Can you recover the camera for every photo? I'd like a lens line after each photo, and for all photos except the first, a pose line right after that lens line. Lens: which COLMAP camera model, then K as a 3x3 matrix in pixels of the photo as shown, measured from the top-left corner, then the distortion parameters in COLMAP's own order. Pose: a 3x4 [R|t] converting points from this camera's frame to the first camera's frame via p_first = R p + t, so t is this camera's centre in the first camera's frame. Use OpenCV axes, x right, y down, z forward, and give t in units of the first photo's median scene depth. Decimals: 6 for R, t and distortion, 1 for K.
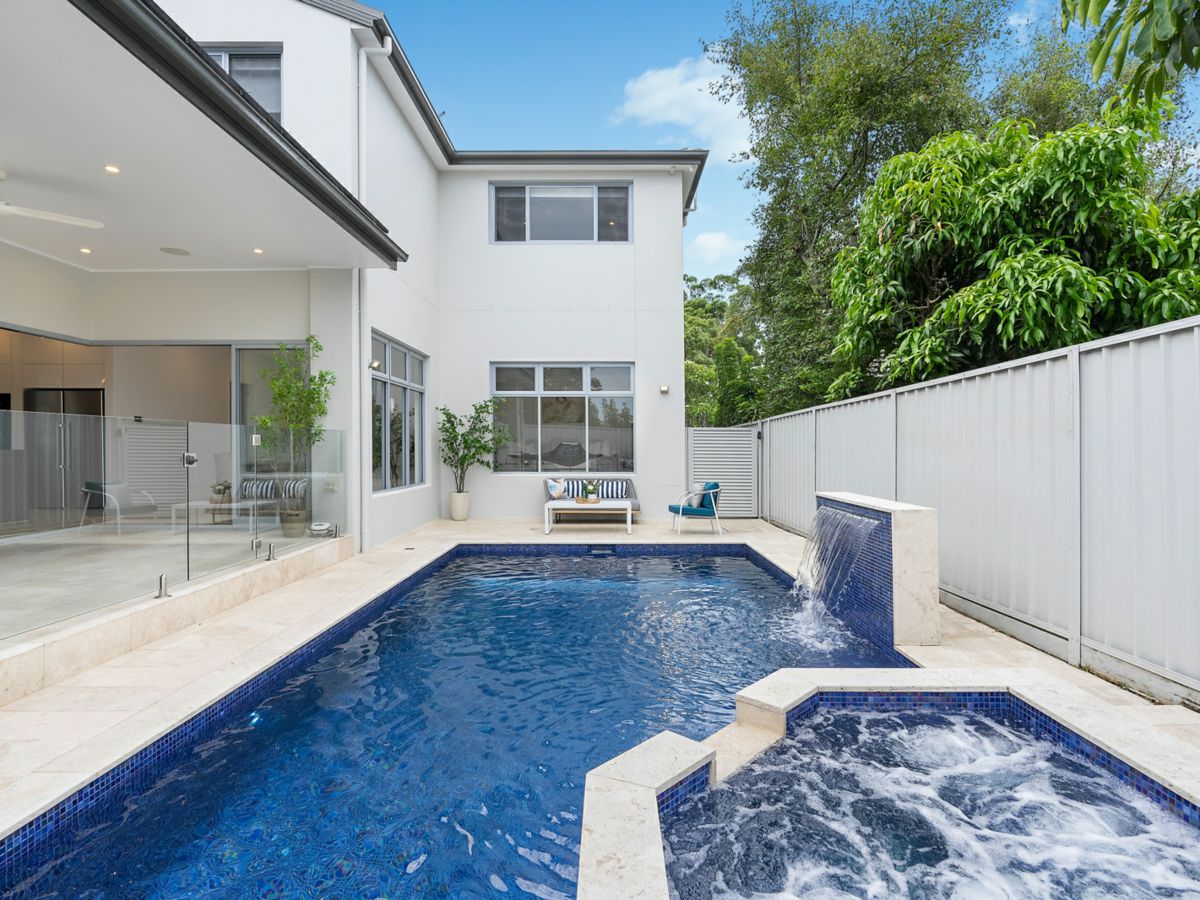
lens RADIAL K [[625.7, 0, 603.0], [0, 625.7, 448.2], [0, 0, 1]] dist [-0.014837, 0.004103]
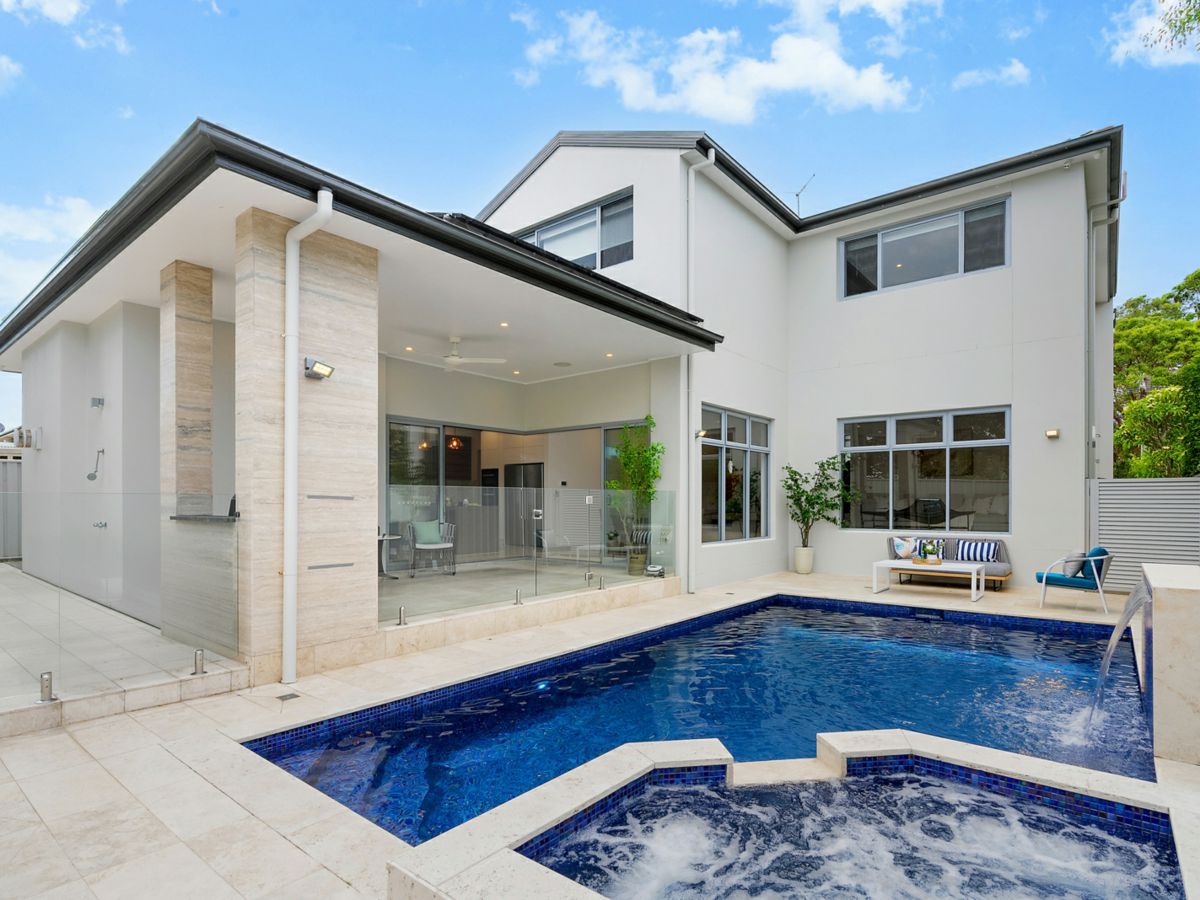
lens RADIAL K [[625.7, 0, 596.9], [0, 625.7, 507.0], [0, 0, 1]] dist [-0.014837, 0.004103]
pose [[0.773805, 0.003498, -0.633414, 0.168080], [0.001173, 0.999975, 0.006954, -0.003698], [0.633423, -0.006124, 0.773782, -0.025370]]
